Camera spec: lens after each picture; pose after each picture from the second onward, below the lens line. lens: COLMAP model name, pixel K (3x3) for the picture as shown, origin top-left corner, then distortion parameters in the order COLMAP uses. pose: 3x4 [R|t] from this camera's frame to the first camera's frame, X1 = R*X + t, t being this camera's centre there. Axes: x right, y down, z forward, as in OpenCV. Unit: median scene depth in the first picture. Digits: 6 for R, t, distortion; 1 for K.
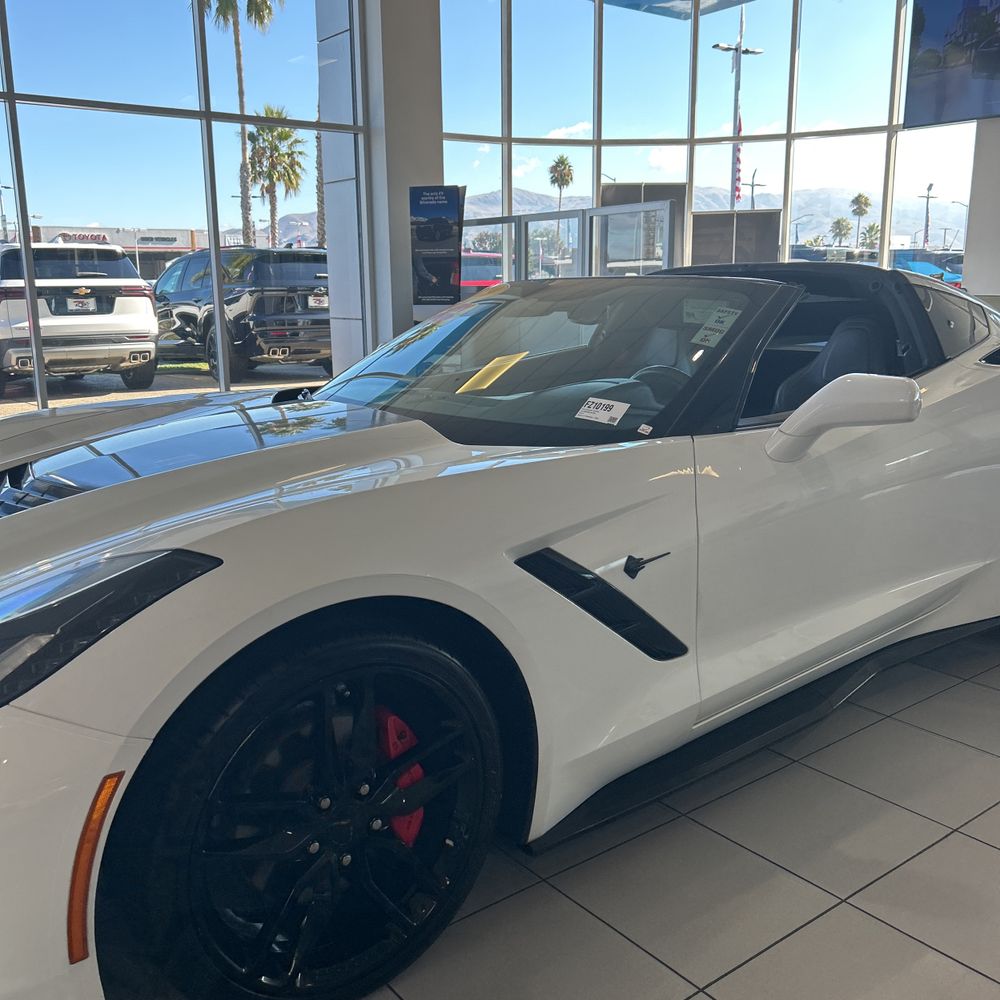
lens RADIAL K [[1006.6, 0, 495.2], [0, 1006.6, 503.1], [0, 0, 1]] dist [0.071119, -0.140611]
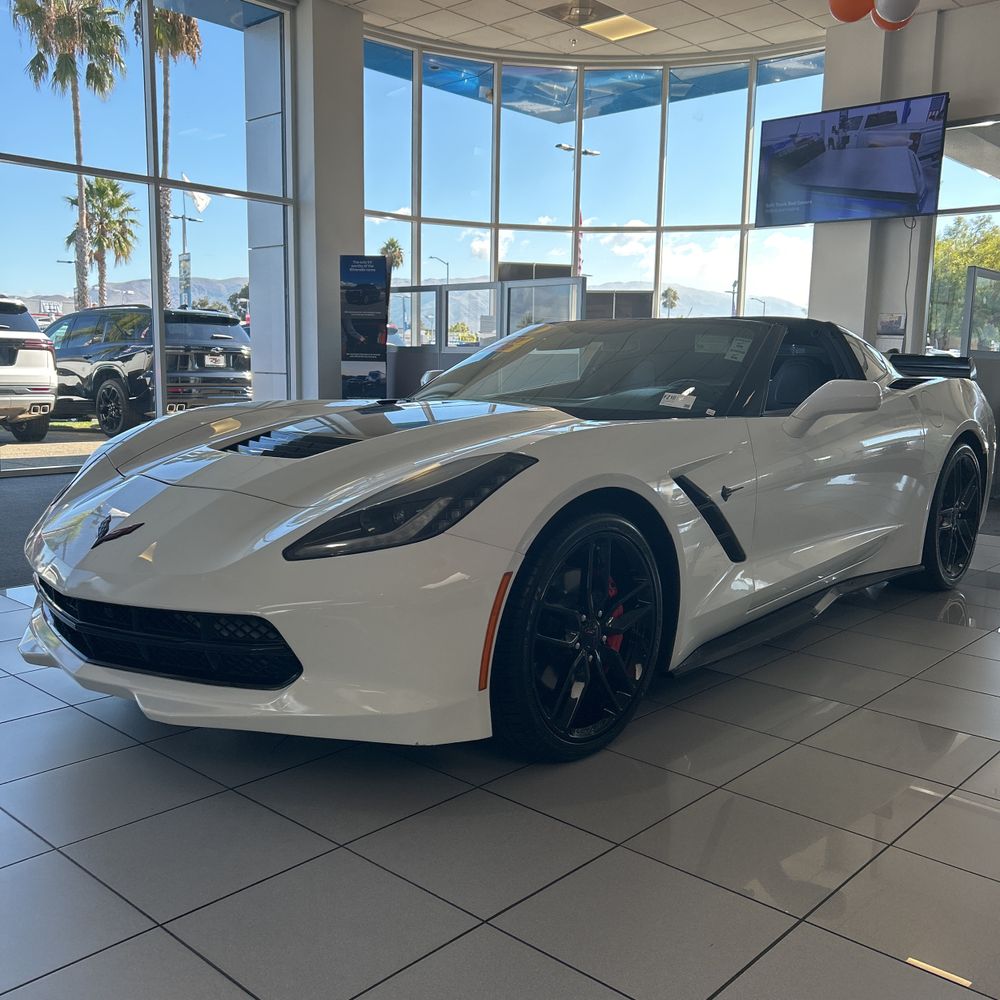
lens RADIAL K [[1015.1, 0, 499.6], [0, 1015.1, 520.4], [0, 0, 1]] dist [0.055259, -0.090721]
pose [[0.983707, 0.001162, 0.179776, -0.103437], [0.009967, 0.998089, -0.060987, 0.042233], [-0.179503, 0.061785, 0.981815, -0.096835]]
